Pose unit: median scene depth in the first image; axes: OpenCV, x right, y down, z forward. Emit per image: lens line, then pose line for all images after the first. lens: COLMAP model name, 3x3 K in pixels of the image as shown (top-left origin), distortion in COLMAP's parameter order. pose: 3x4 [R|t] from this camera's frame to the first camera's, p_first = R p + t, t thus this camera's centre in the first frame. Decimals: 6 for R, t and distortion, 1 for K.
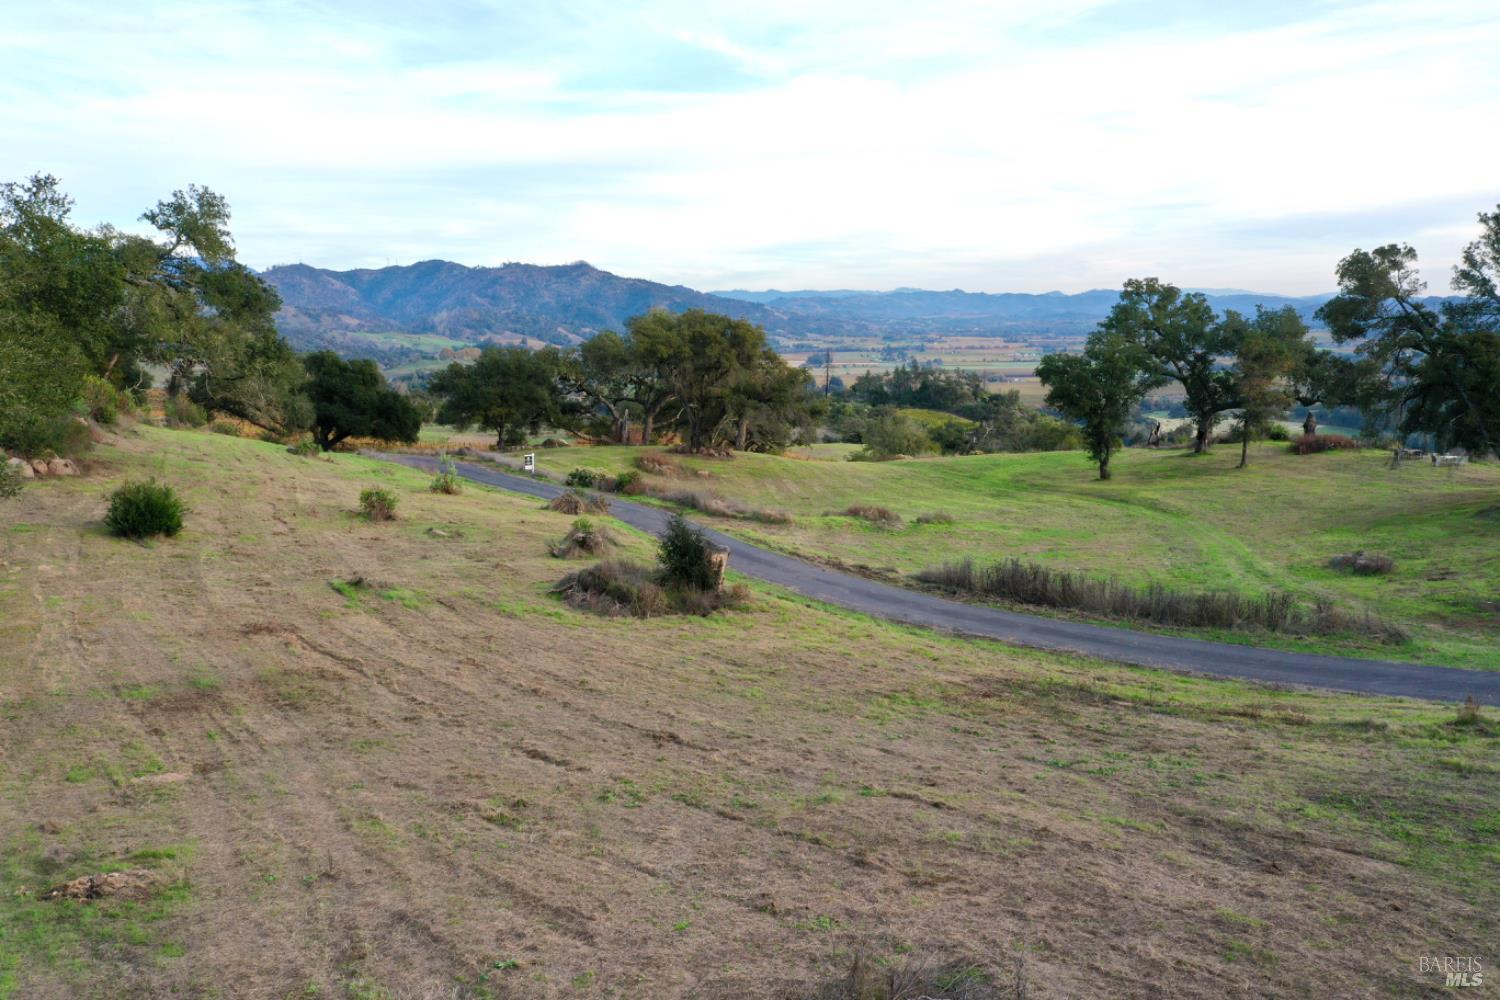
lens RADIAL K [[1186.2, 0, 748.7], [0, 1186.2, 494.4], [0, 0, 1]] dist [-0.001304, -0.005866]
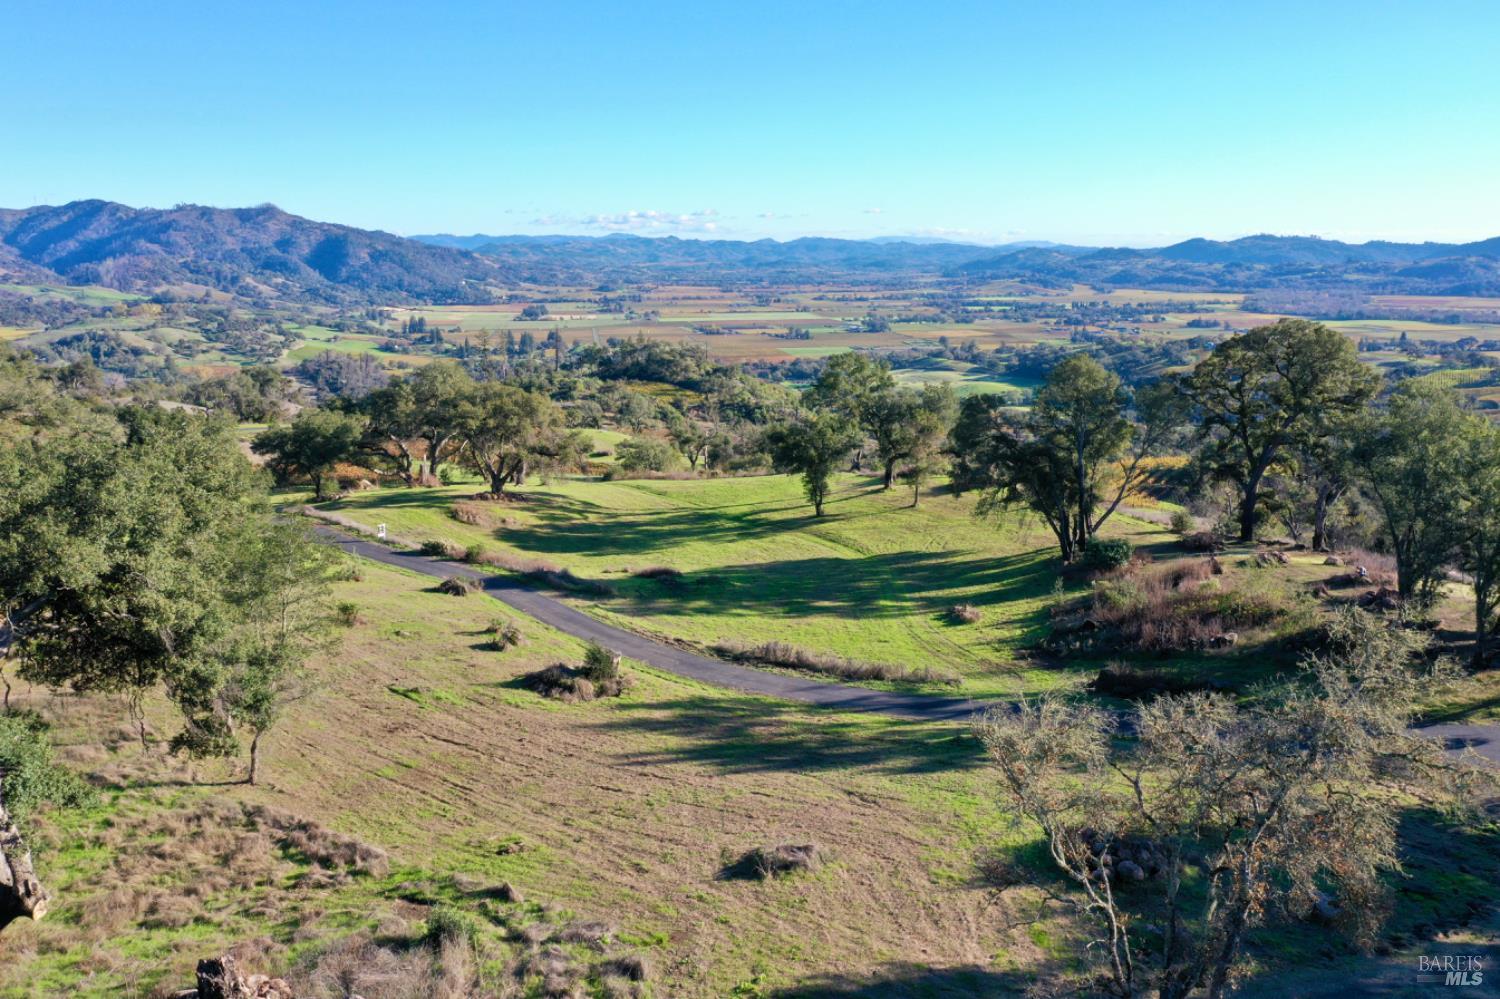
lens RADIAL K [[1206.8, 0, 750.0], [0, 1206.8, 499.5], [0, 0, 1]] dist [0.000744, -0.009358]
pose [[0.972365, -0.041148, 0.229813, -0.066968], [0.030673, 0.998329, 0.048970, -0.076631], [-0.231444, -0.040567, 0.972002, -0.231917]]
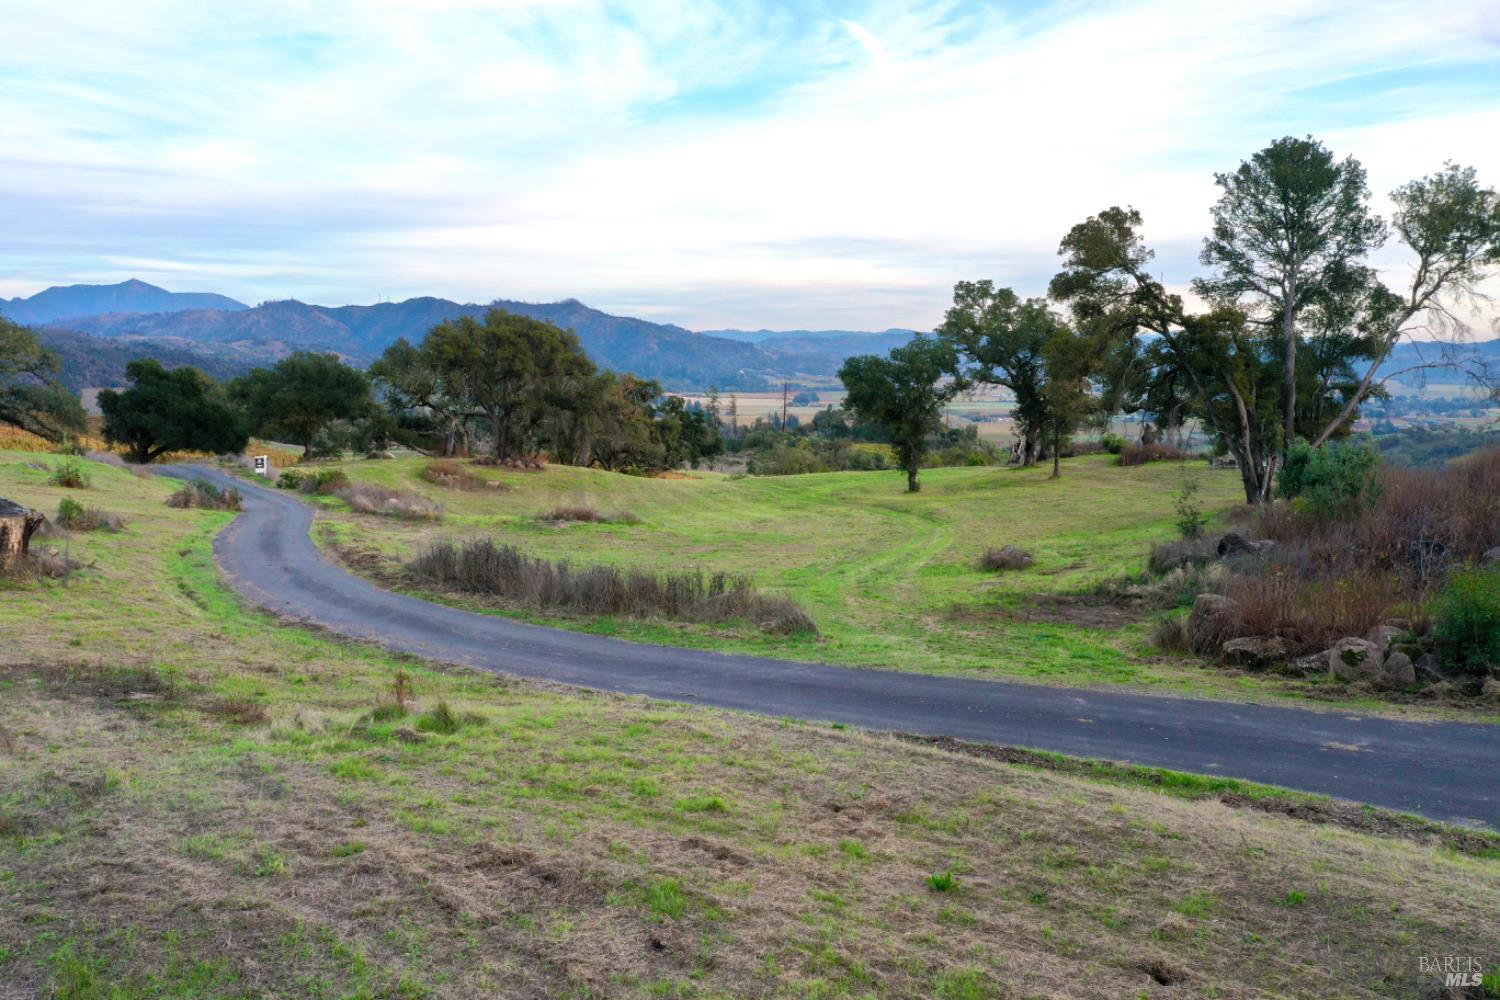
lens RADIAL K [[1184.5, 0, 748.7], [0, 1184.5, 494.7], [0, 0, 1]] dist [-0.003469, -0.004642]
pose [[0.999951, 0.007136, 0.006841, 0.126871], [-0.006911, 0.999449, -0.032474, 0.015608], [-0.007069, 0.032425, 0.999449, 0.062043]]
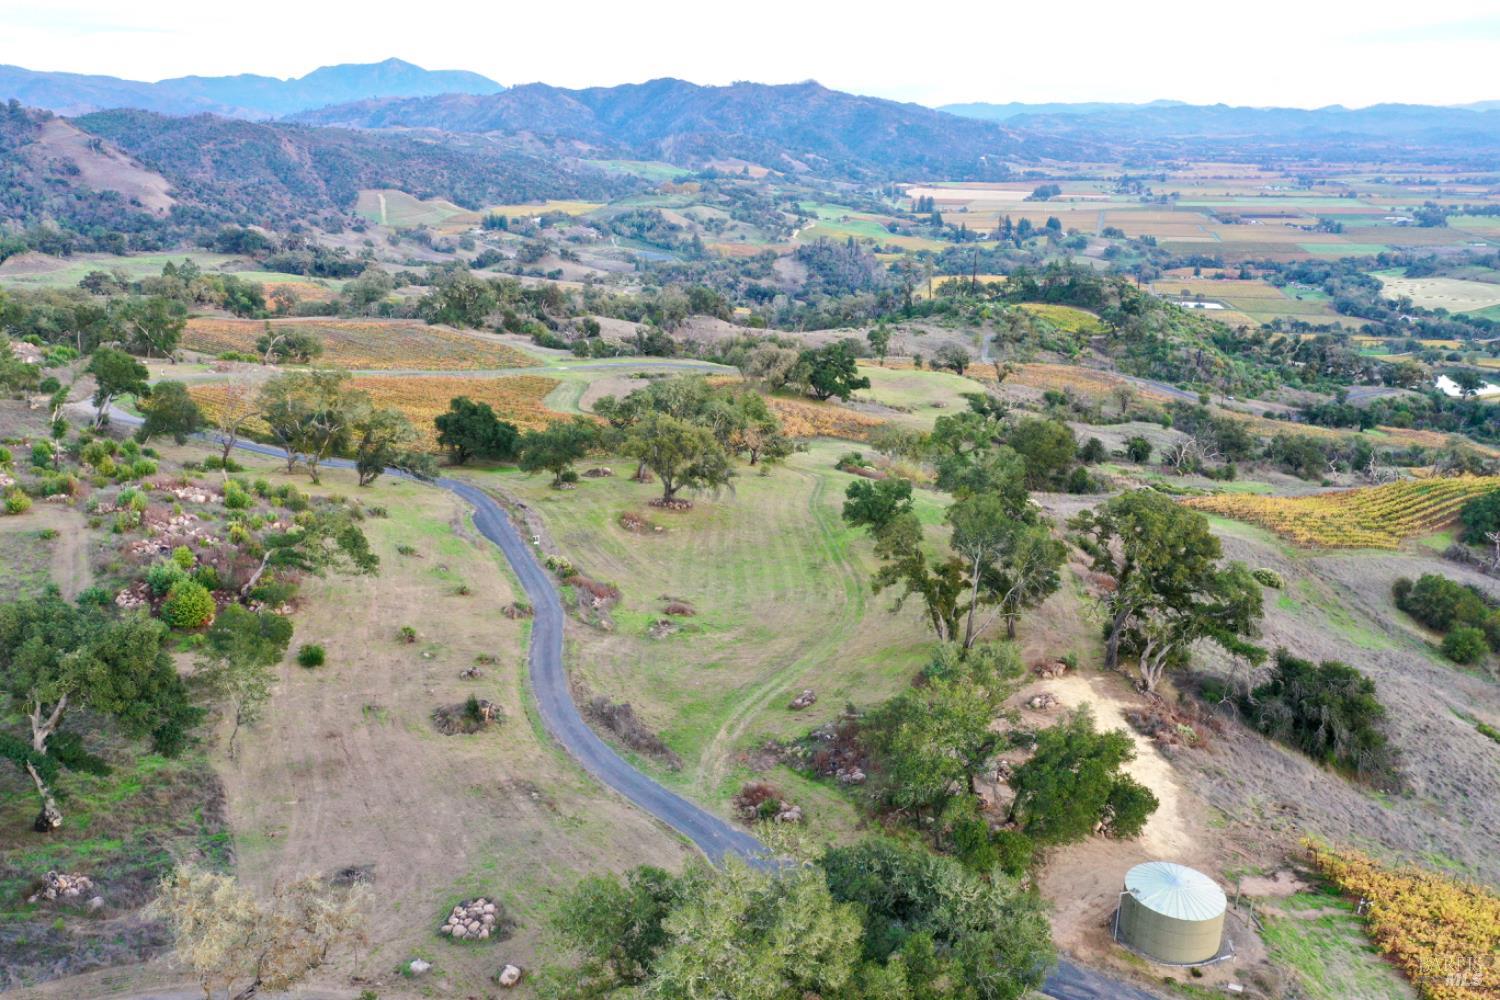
lens RADIAL K [[1186.2, 0, 748.7], [0, 1186.2, 494.4], [0, 0, 1]] dist [-0.001304, -0.005866]
pose [[0.981467, 0.060690, -0.181766, 0.309548], [-0.032737, 0.987683, 0.153007, -0.261063], [0.188813, -0.144221, 0.971365, -0.457313]]
